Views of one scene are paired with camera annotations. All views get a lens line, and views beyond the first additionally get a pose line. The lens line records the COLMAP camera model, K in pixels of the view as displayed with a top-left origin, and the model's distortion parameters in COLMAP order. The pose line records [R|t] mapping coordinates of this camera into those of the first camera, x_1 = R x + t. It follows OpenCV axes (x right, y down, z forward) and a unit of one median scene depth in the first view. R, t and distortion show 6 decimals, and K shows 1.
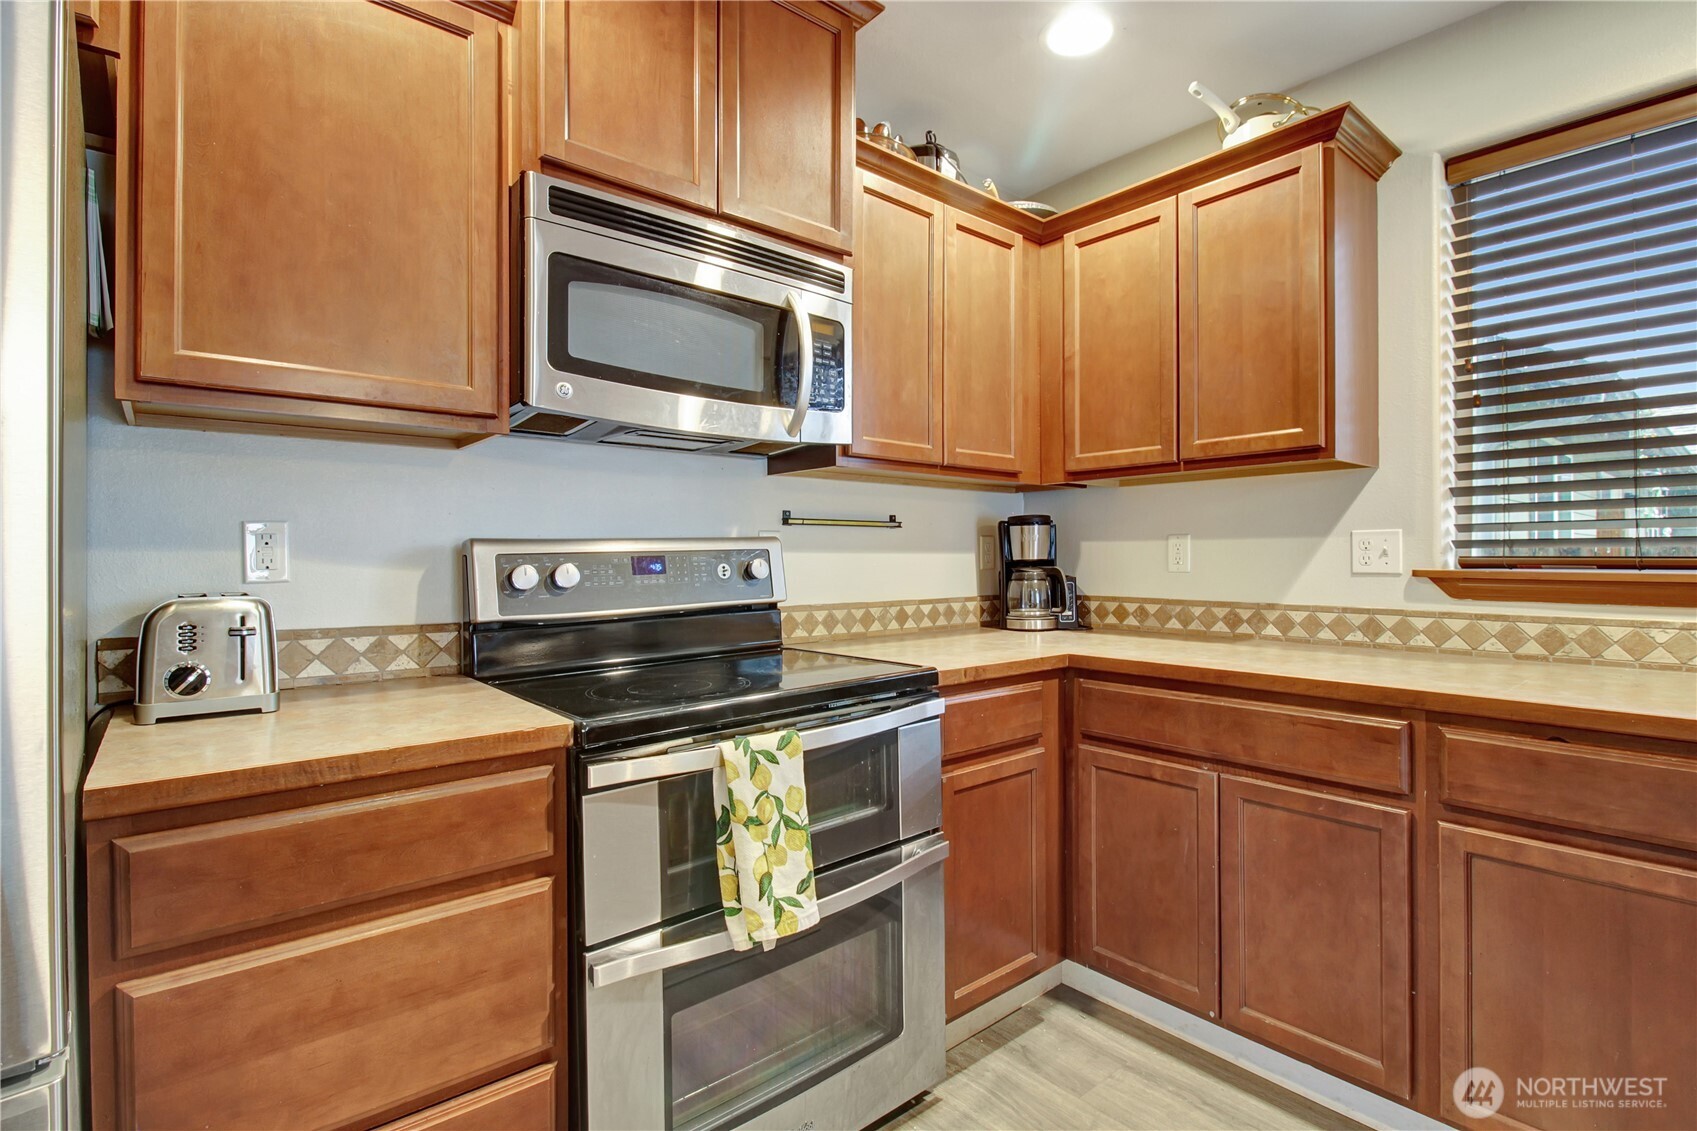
lens RADIAL K [[812.9, 0, 856.4], [0, 812.9, 561.7], [0, 0, 1]] dist [0.003596, -0.013352]
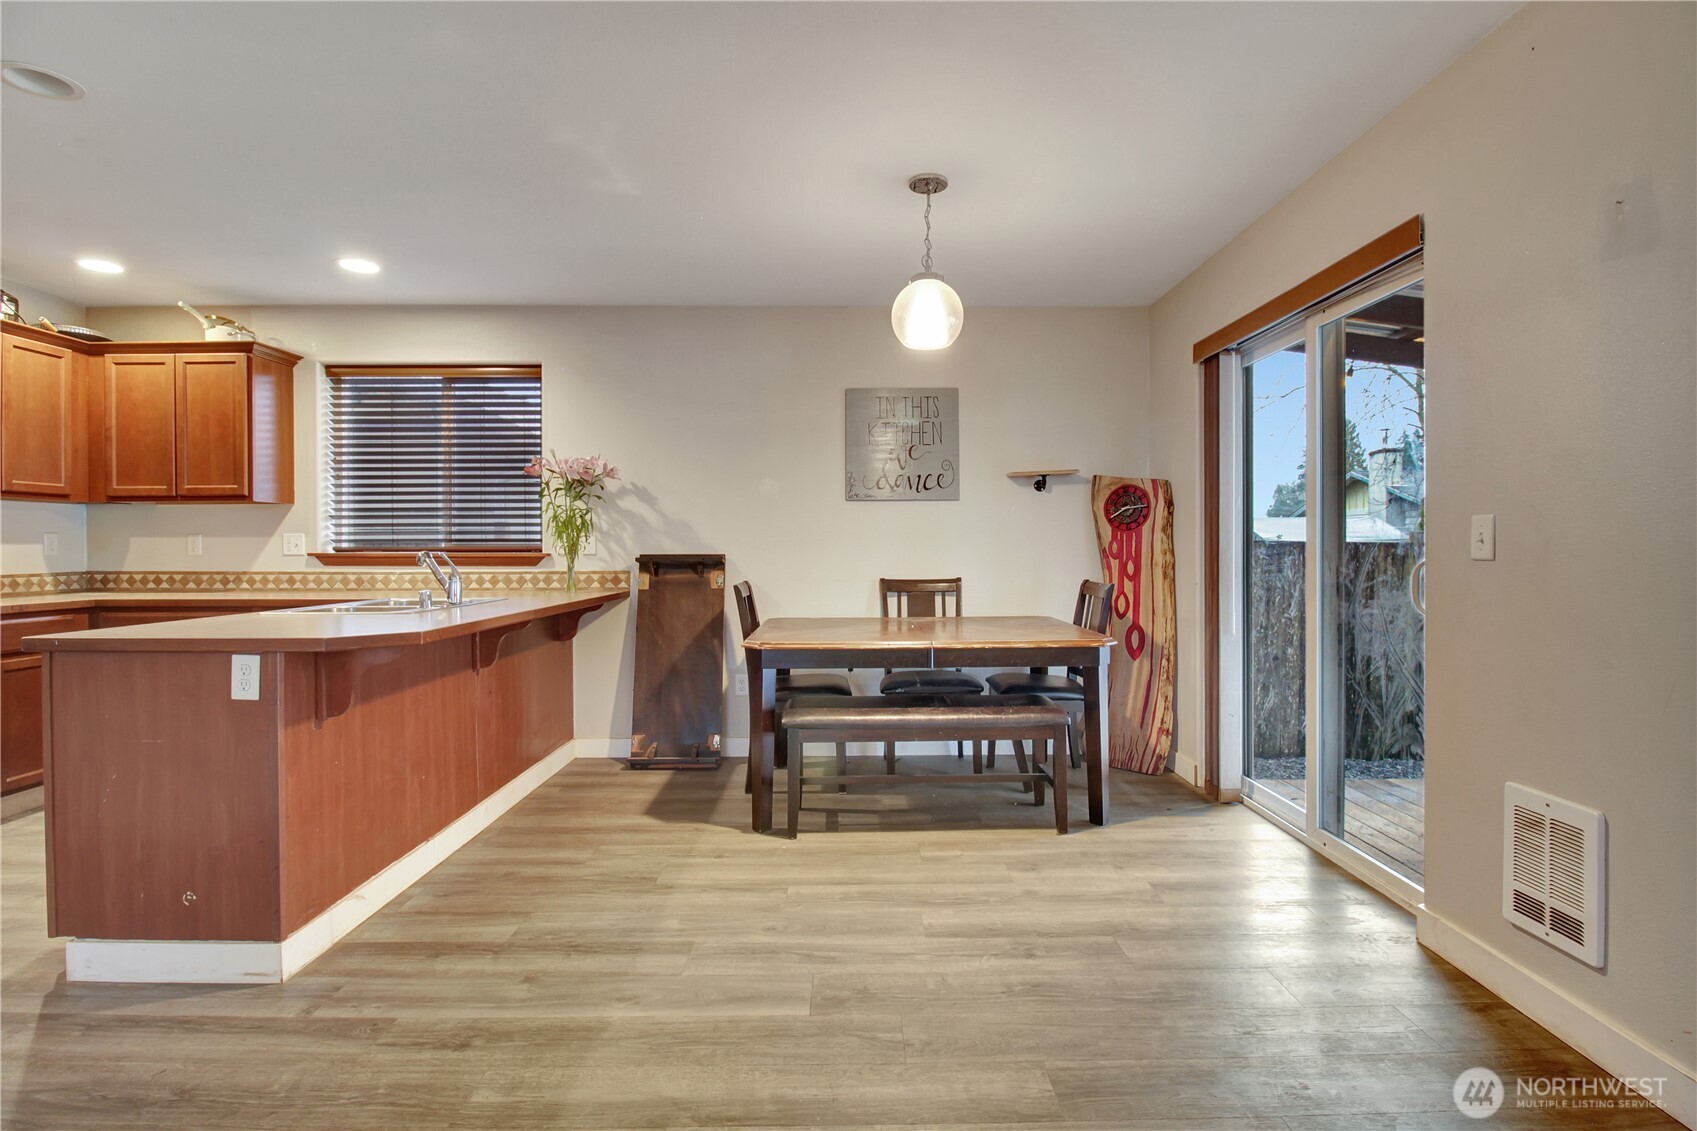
lens RADIAL K [[812.9, 0, 868.6], [0, 812.9, 558.2], [0, 0, 1]] dist [0.003596, -0.013352]
pose [[0.632850, -0.006440, 0.774247, -0.046188], [0.004776, 0.999979, 0.004413, 0.022984], [-0.774259, 0.000905, 0.632868, -1.623499]]
